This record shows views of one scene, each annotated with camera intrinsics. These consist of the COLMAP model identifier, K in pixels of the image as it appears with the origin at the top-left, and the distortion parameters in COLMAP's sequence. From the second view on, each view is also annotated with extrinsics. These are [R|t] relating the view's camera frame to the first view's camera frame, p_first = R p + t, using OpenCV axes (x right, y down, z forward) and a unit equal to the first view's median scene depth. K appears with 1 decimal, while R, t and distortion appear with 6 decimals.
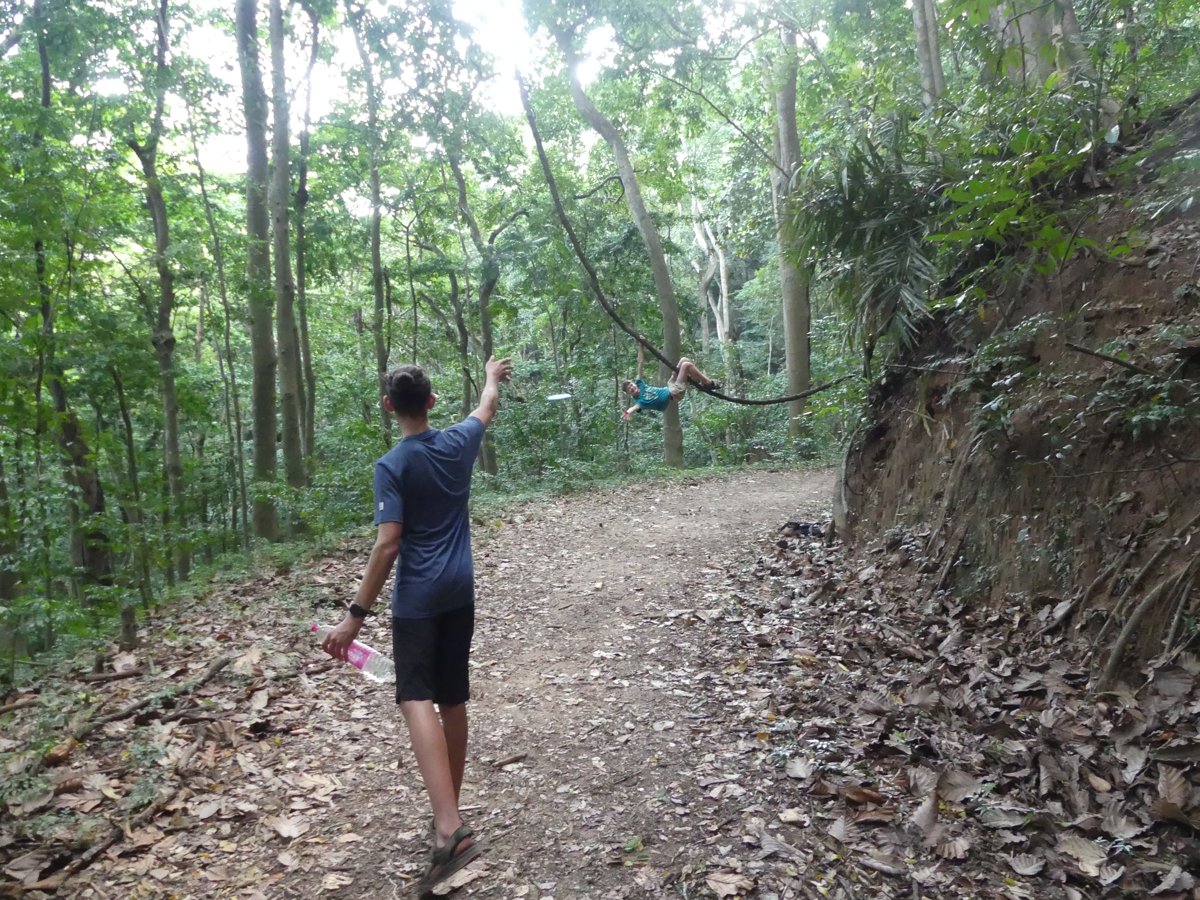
lens RADIAL K [[875.5, 0, 600.0], [0, 875.5, 450.0], [0, 0, 1]] dist [0.000351, 0.000007]
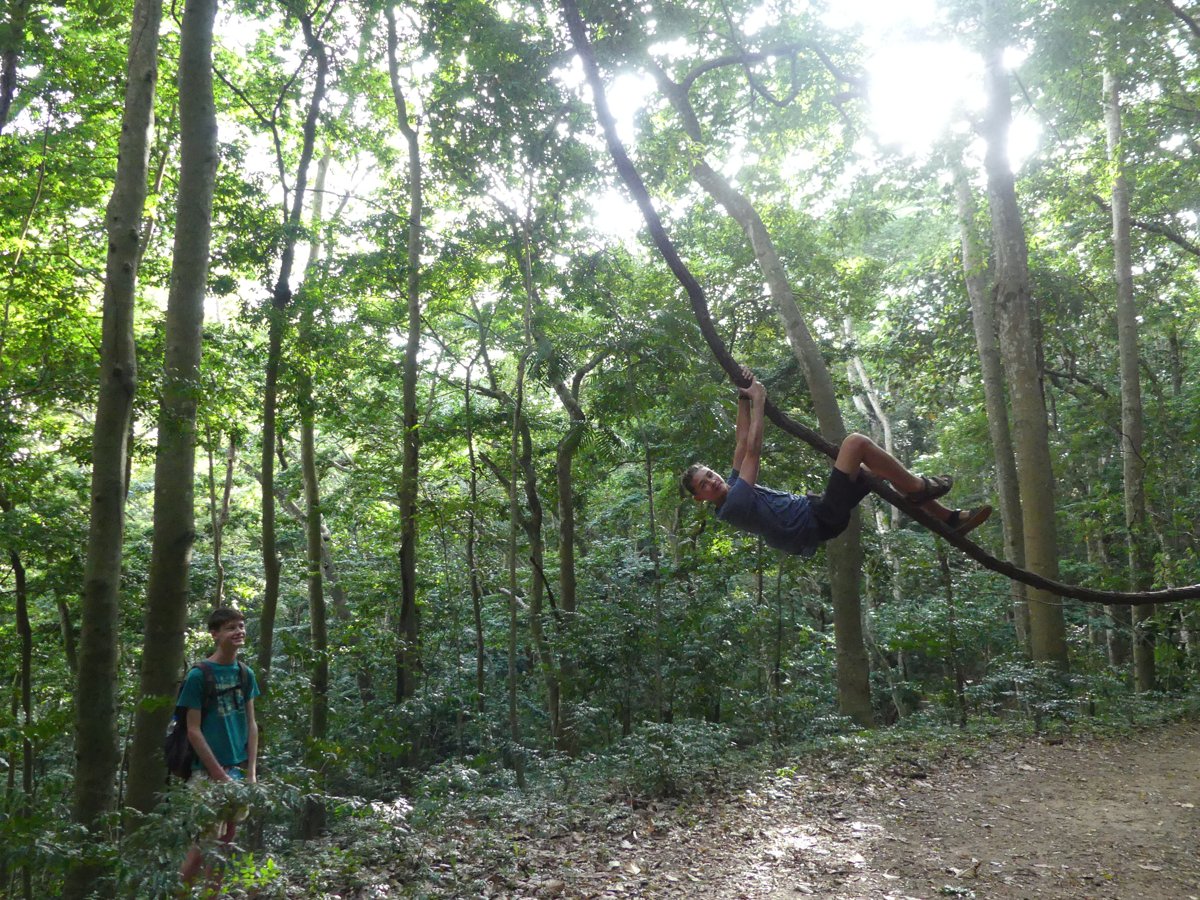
lens RADIAL K [[981.2, 0, 600.0], [0, 981.2, 450.0], [0, 0, 1]] dist [0.001701, 0.000298]
pose [[0.991353, -0.006815, -0.131043, 0.000228], [-0.021454, 0.976795, -0.213098, -0.010450], [0.129454, 0.214067, 0.968203, 0.209101]]
